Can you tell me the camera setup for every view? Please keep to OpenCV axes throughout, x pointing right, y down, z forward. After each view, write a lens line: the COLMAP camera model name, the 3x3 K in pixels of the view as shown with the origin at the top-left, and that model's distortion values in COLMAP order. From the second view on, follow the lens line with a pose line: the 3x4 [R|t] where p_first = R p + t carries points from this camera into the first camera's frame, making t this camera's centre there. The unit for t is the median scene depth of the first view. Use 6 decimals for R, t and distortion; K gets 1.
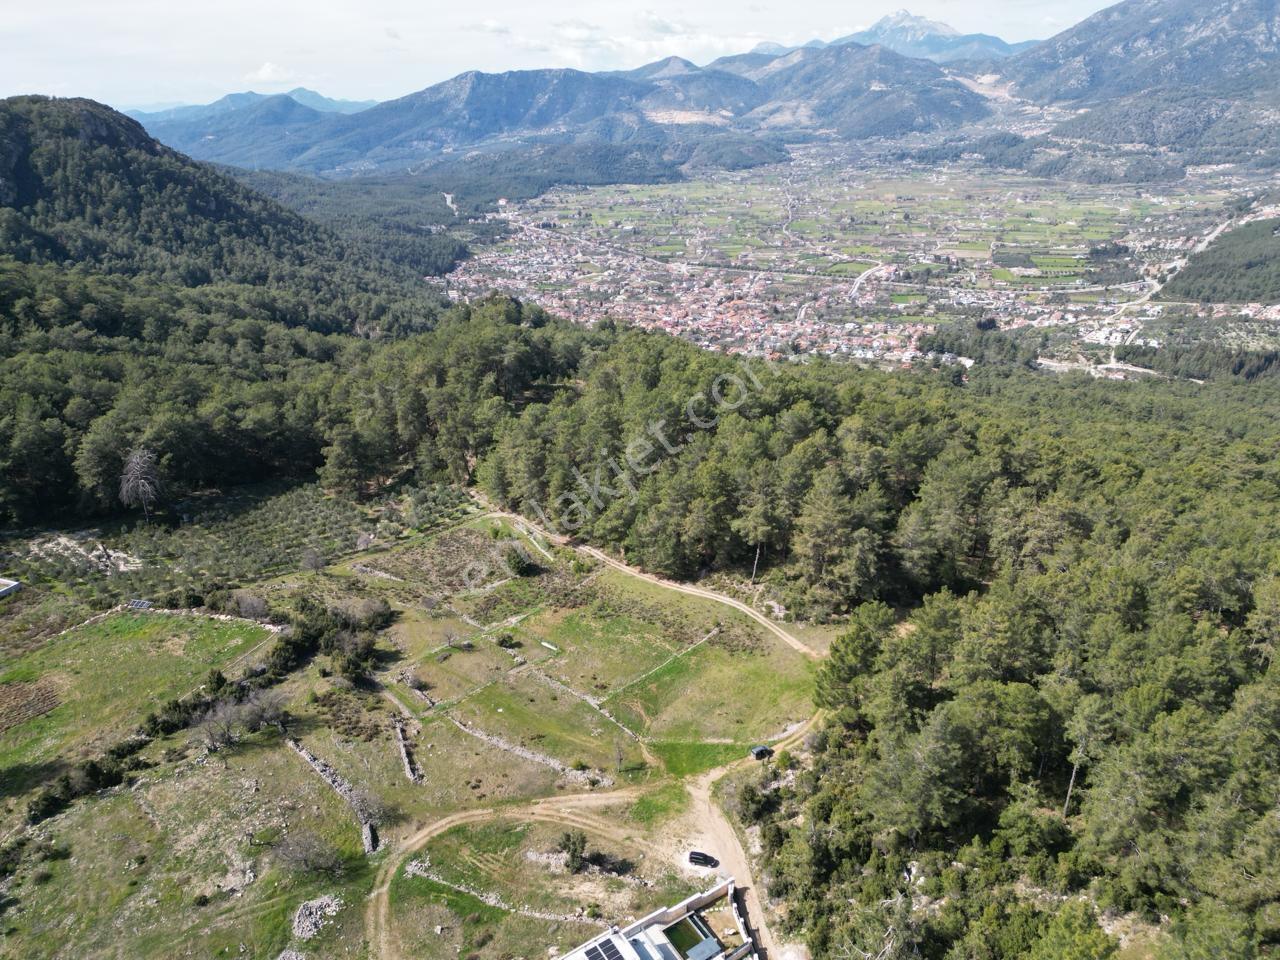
lens RADIAL K [[892.3, 0, 639.5], [0, 892.3, 472.5], [0, 0, 1]] dist [0.078740, -0.074089]
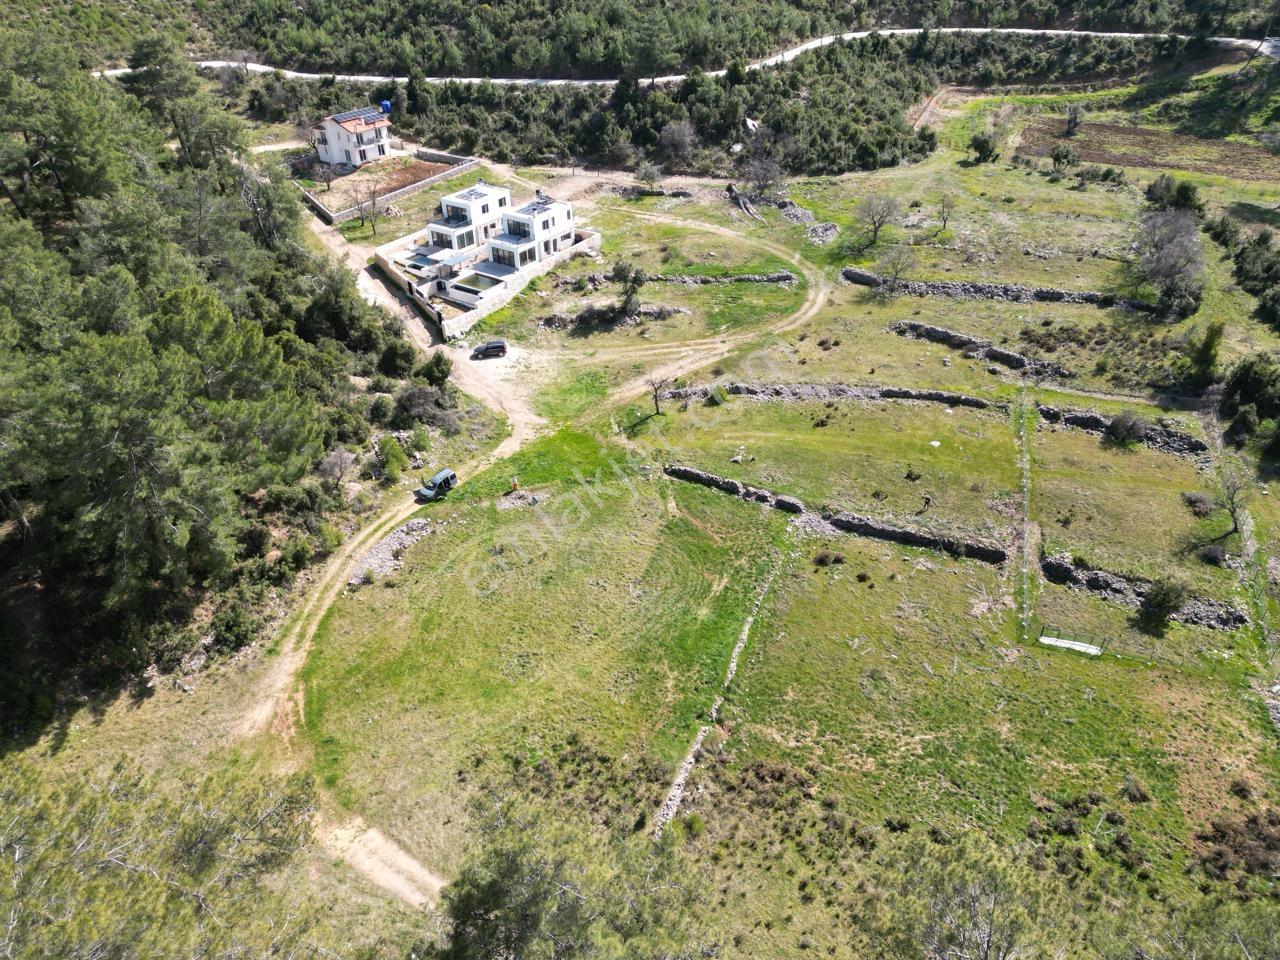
lens RADIAL K [[892.3, 0, 640.4], [0, 892.3, 481.9], [0, 0, 1]] dist [0.078740, -0.074089]
pose [[-0.918156, 0.242774, -0.313131, 0.036360], [-0.127566, 0.567090, 0.813717, -0.027215], [0.375123, 0.787064, -0.489707, 0.248129]]
